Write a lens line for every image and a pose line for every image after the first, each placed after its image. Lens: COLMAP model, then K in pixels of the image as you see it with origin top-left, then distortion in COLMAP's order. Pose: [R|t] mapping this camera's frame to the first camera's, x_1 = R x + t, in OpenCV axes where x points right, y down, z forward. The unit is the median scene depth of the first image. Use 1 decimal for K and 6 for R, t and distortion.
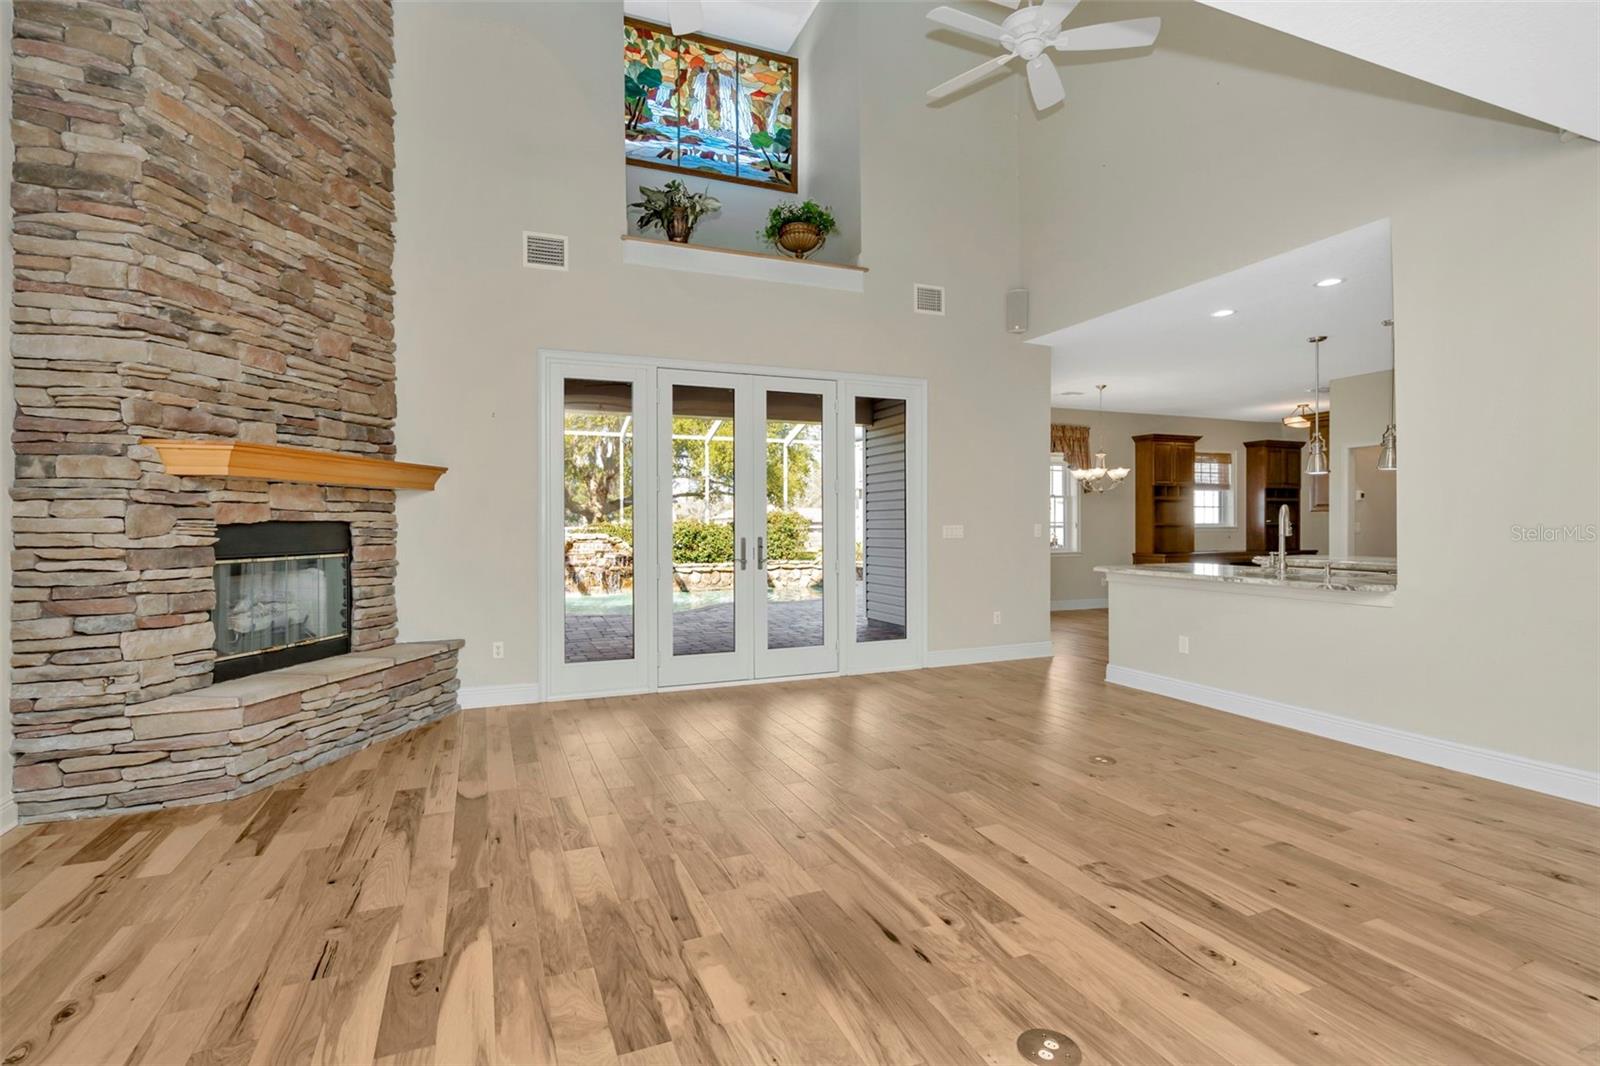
lens RADIAL K [[745.4, 0, 779.2], [0, 745.4, 553.9], [0, 0, 1]] dist [0.001721, -0.000660]
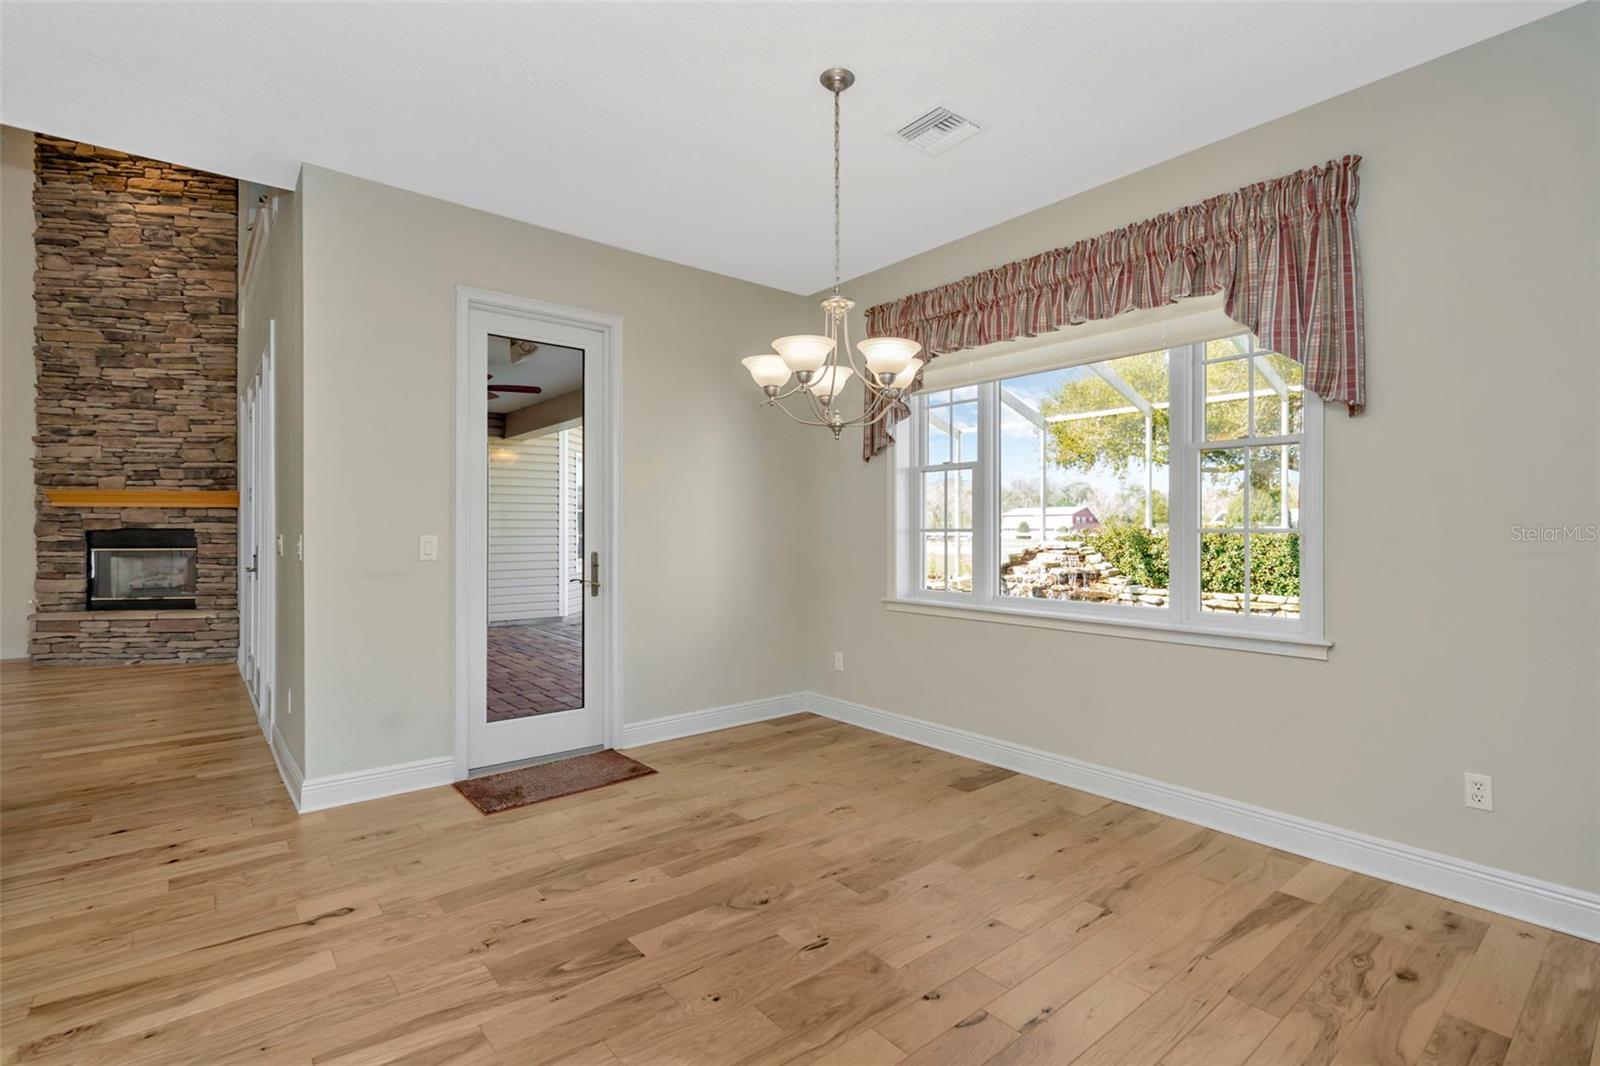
lens RADIAL K [[745.4, 0, 782.6], [0, 745.4, 533.4], [0, 0, 1]] dist [0.001721, -0.000660]
pose [[0.308245, 0.004659, -0.951296, 1.413504], [-0.039373, 0.999194, -0.007864, -0.073725], [0.950492, 0.039879, 0.308180, 1.776138]]
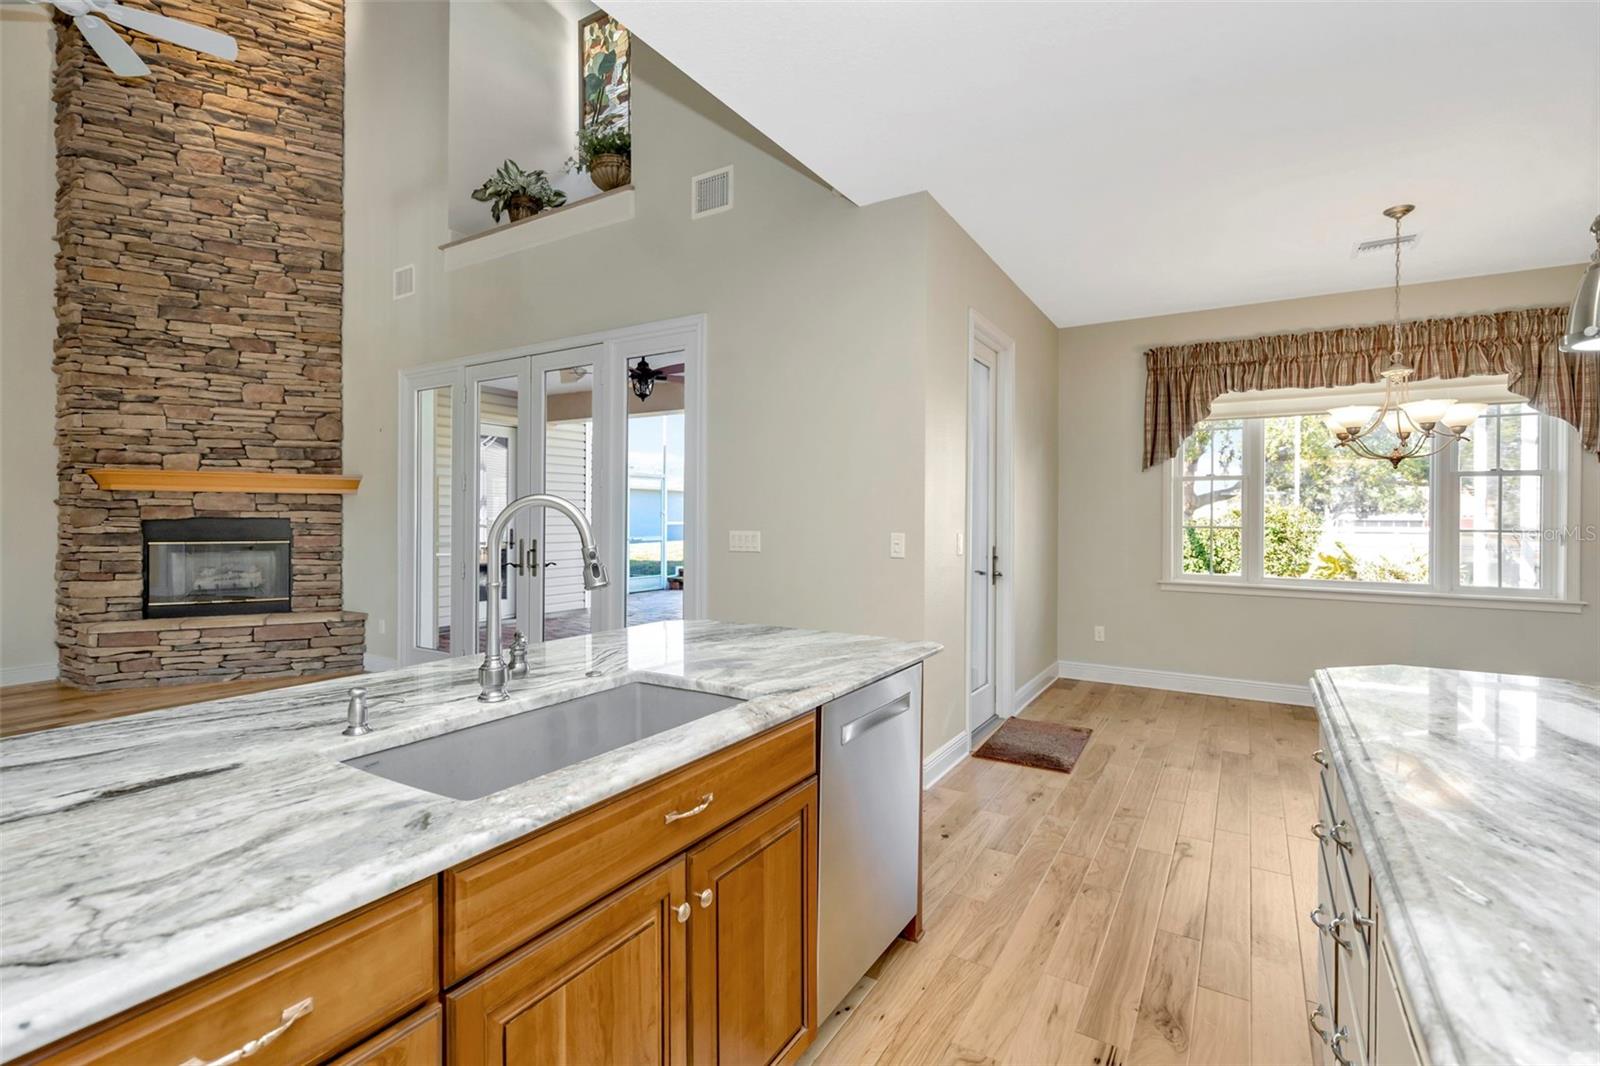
lens RADIAL K [[745.4, 0, 765.2], [0, 745.4, 517.5], [0, 0, 1]] dist [0.001721, -0.000660]
pose [[0.598561, 0.008797, -0.801029, 1.101632], [-0.040097, 0.999015, -0.018990, -0.055819], [0.800073, 0.043486, 0.598324, 0.913975]]
